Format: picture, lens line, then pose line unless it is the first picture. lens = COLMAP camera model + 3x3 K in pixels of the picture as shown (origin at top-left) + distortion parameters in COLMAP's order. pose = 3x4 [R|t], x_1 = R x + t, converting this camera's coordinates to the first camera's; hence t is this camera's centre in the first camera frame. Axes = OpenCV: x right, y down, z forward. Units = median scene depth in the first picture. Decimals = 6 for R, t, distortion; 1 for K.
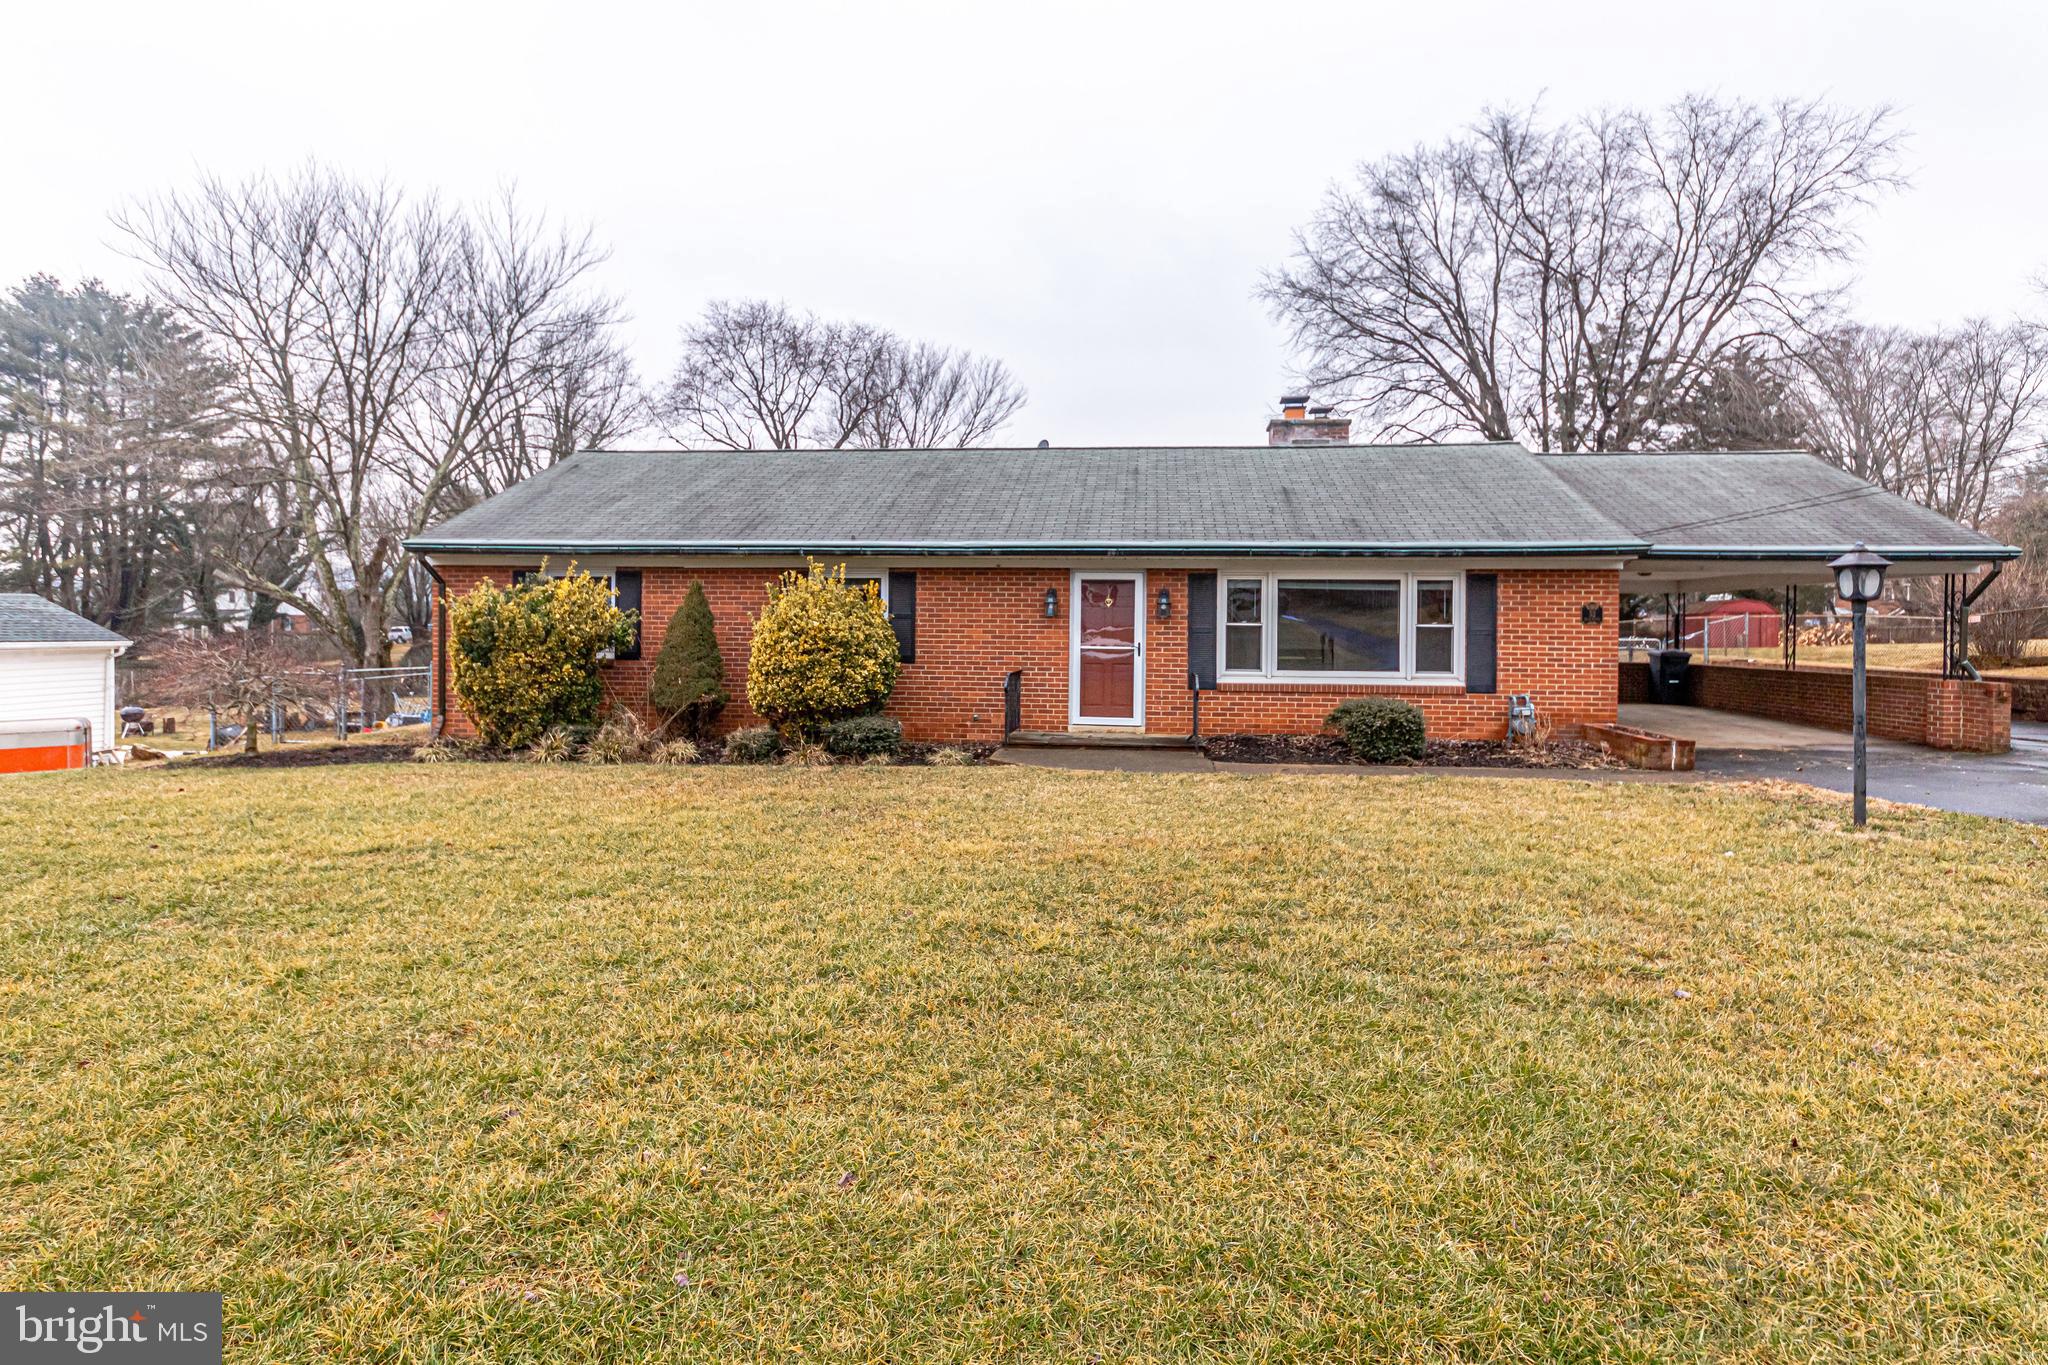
lens RADIAL K [[1107.1, 0, 1025.6], [0, 1107.1, 634.8], [0, 0, 1]] dist [0.029454, -0.050556]
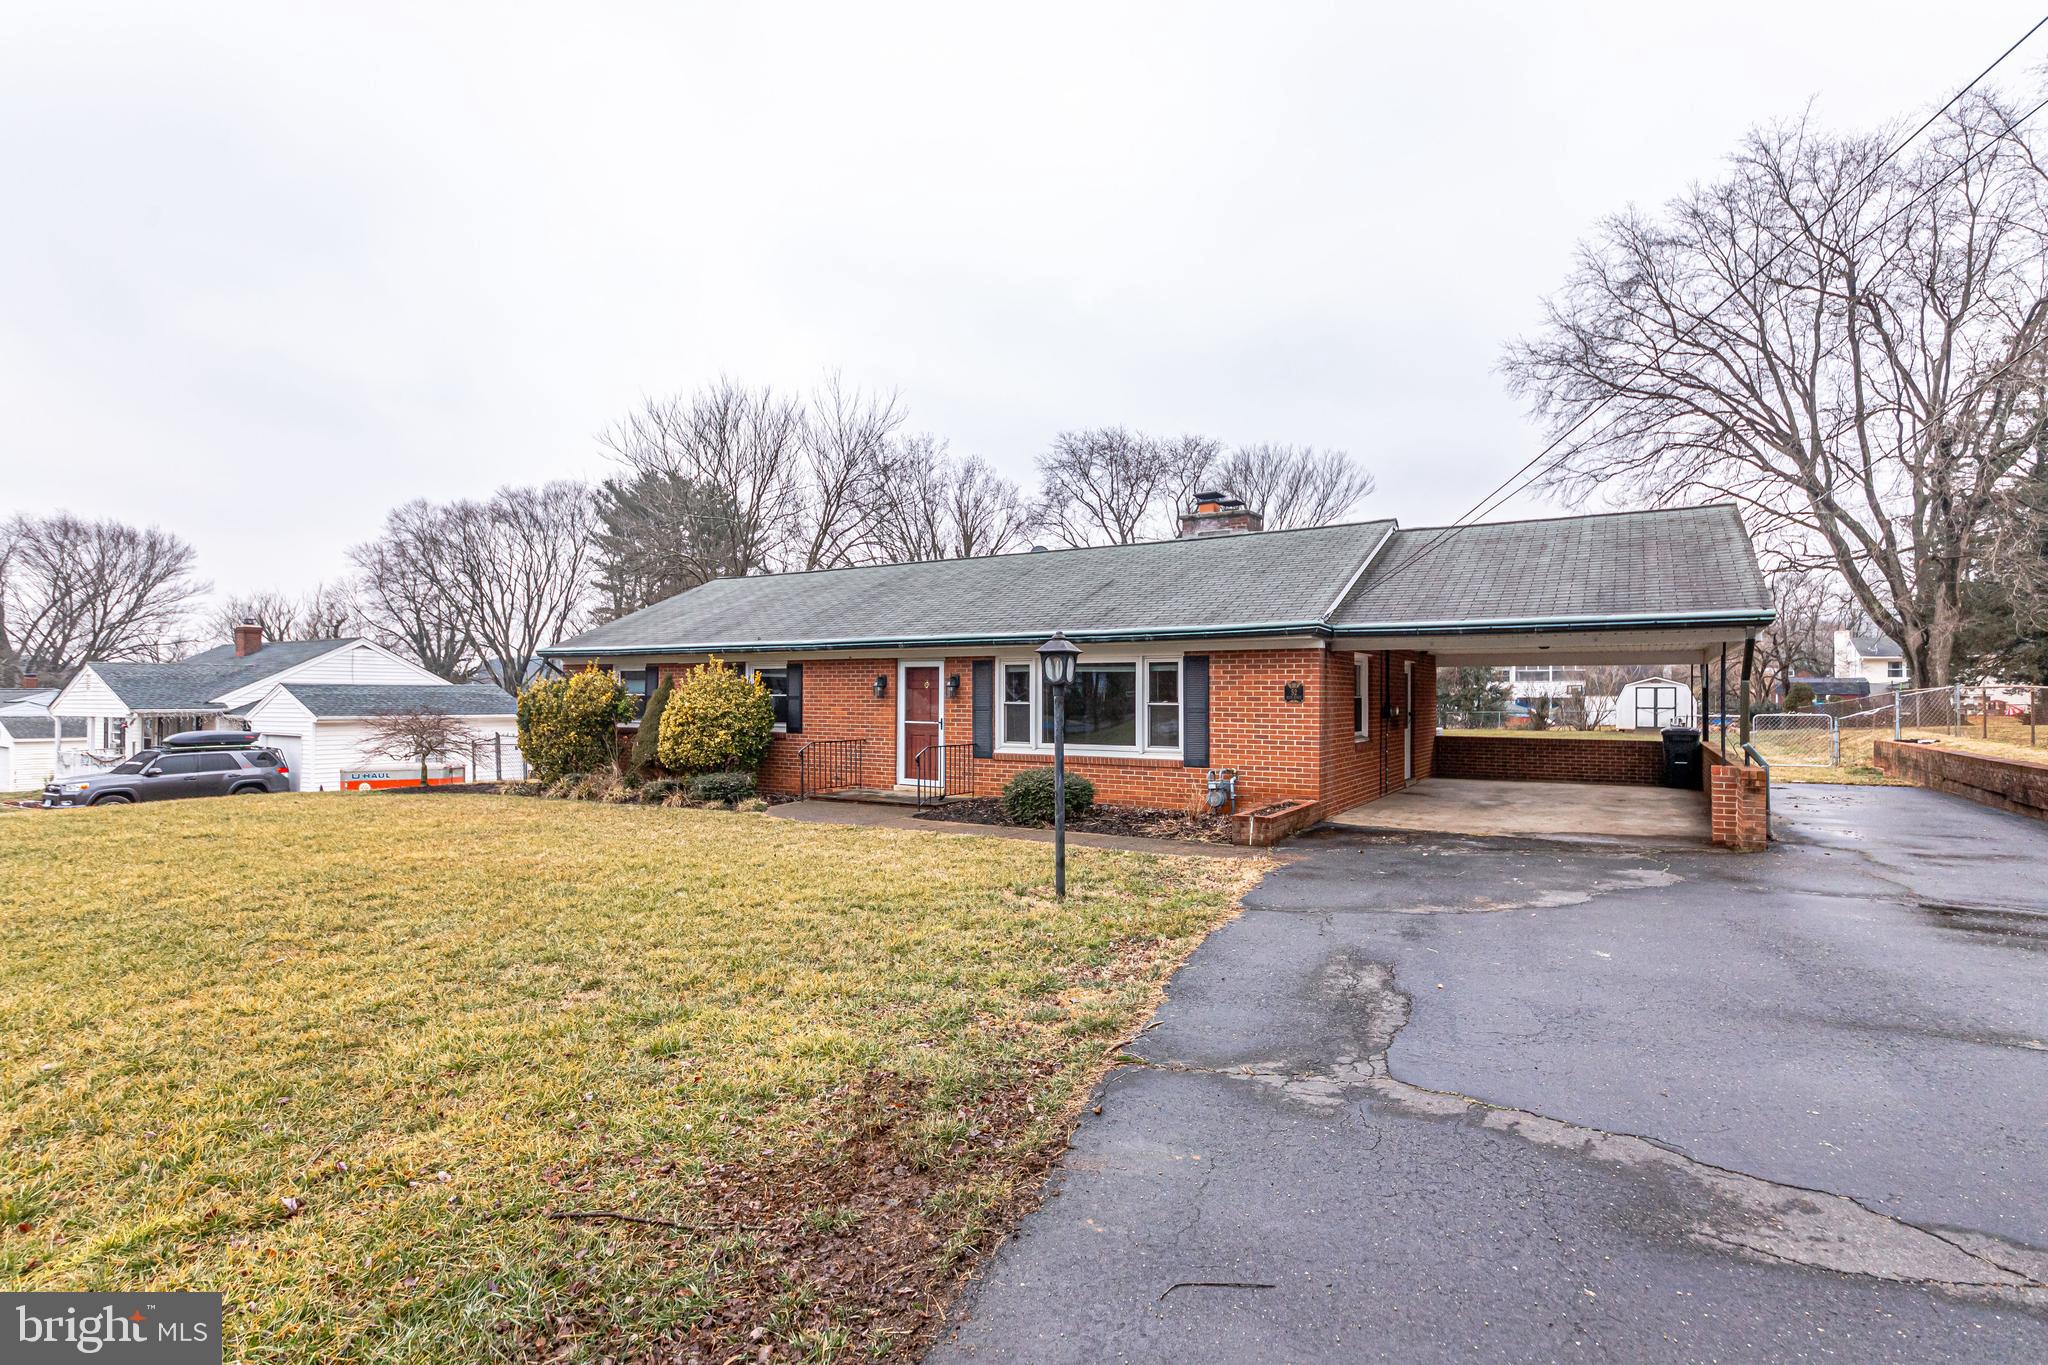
lens RADIAL K [[1002.9, 0, 1022.4], [0, 1002.9, 689.4], [0, 0, 1]] dist [0.045876, -0.035225]
pose [[0.901464, -0.008461, -0.432772, 0.666245], [-0.001439, 0.999745, -0.022545, -0.000137], [0.432852, 0.020946, 0.901222, 0.054401]]
